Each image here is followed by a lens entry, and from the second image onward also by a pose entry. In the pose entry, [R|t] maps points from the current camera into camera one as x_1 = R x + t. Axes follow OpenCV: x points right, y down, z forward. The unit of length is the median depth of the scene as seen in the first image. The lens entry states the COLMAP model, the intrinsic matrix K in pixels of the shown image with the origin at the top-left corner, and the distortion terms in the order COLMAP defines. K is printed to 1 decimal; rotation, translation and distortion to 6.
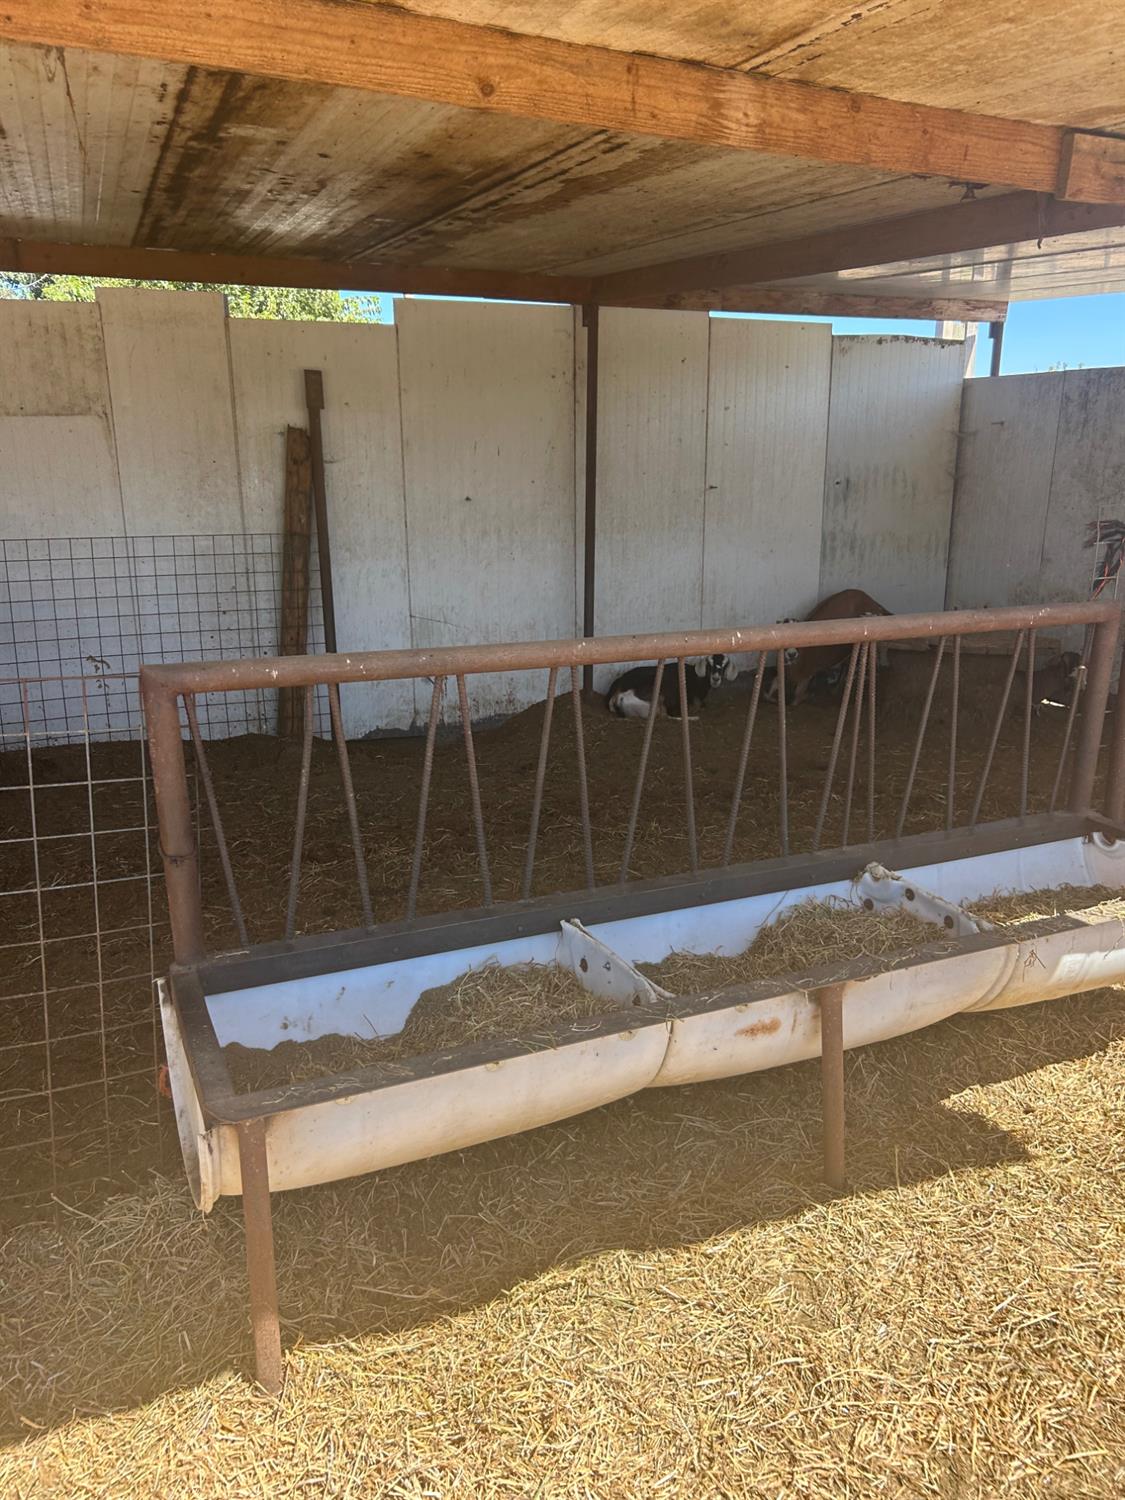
lens RADIAL K [[1120.4, 0, 563.4], [0, 1120.4, 754.7], [0, 0, 1]] dist [0.004574, -0.014851]
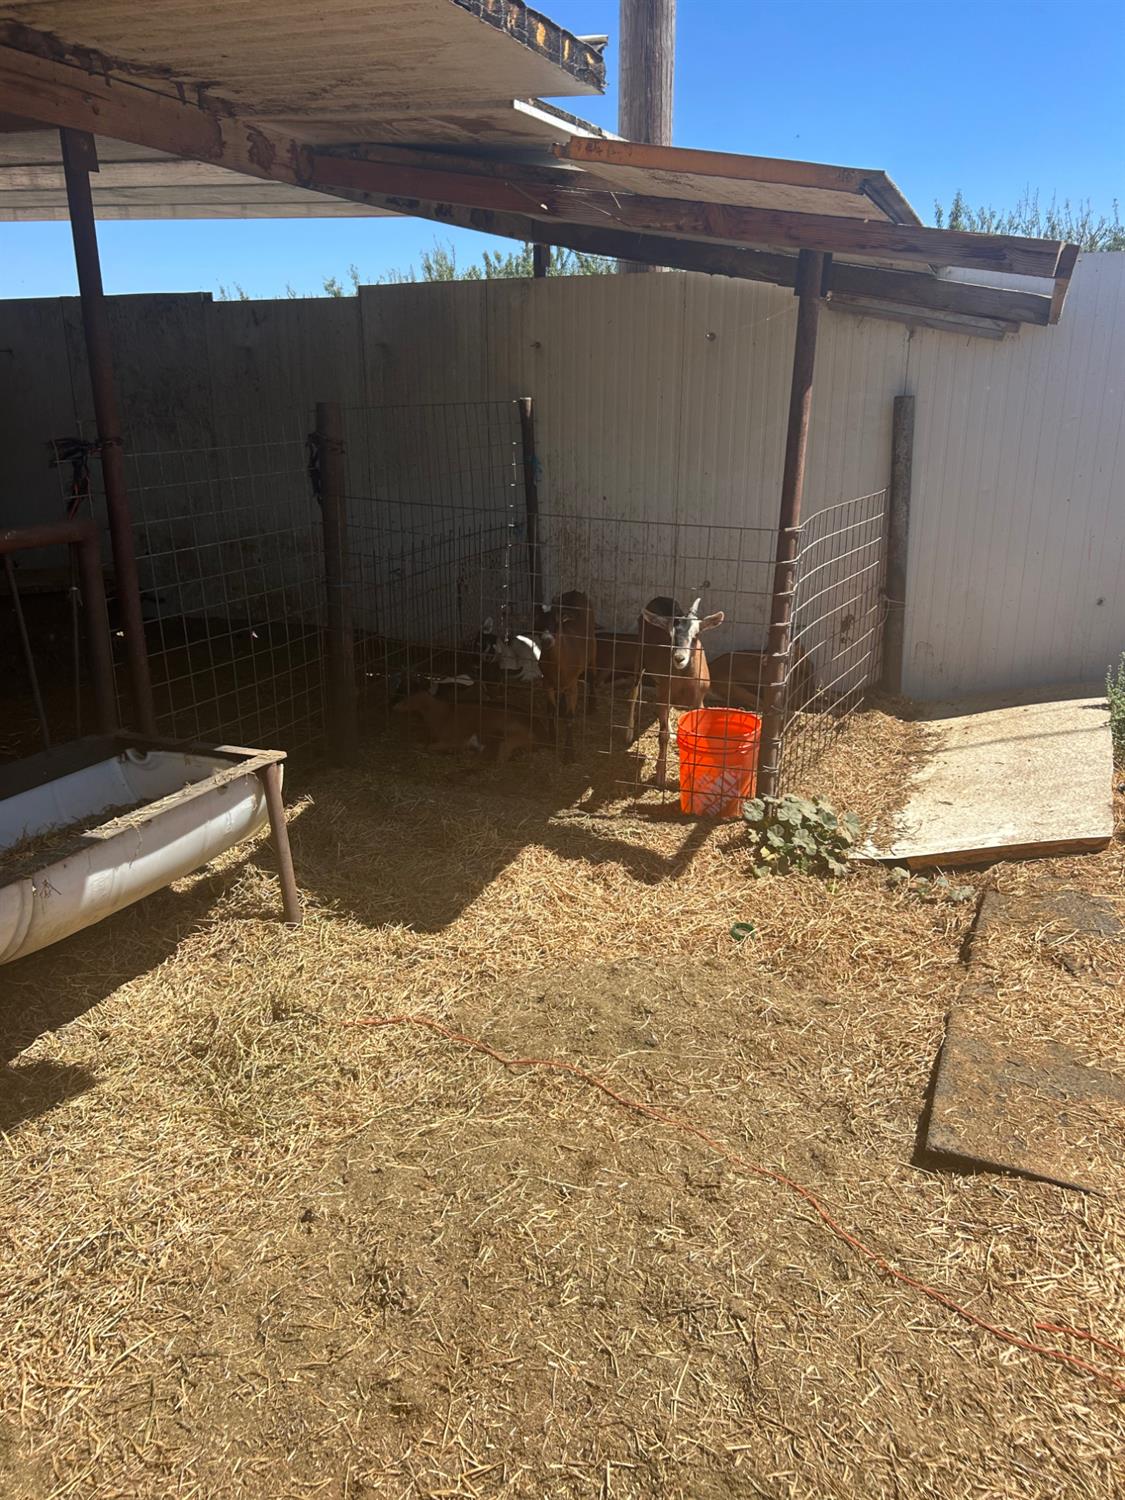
lens RADIAL K [[1120.4, 0, 566.3], [0, 1120.4, 744.5], [0, 0, 1]] dist [0.004574, -0.014851]
pose [[0.737120, -0.212552, 0.641463, 0.137031], [0.187458, 0.976307, 0.108092, 0.034776], [-0.649240, 0.040571, 0.759500, -0.030442]]
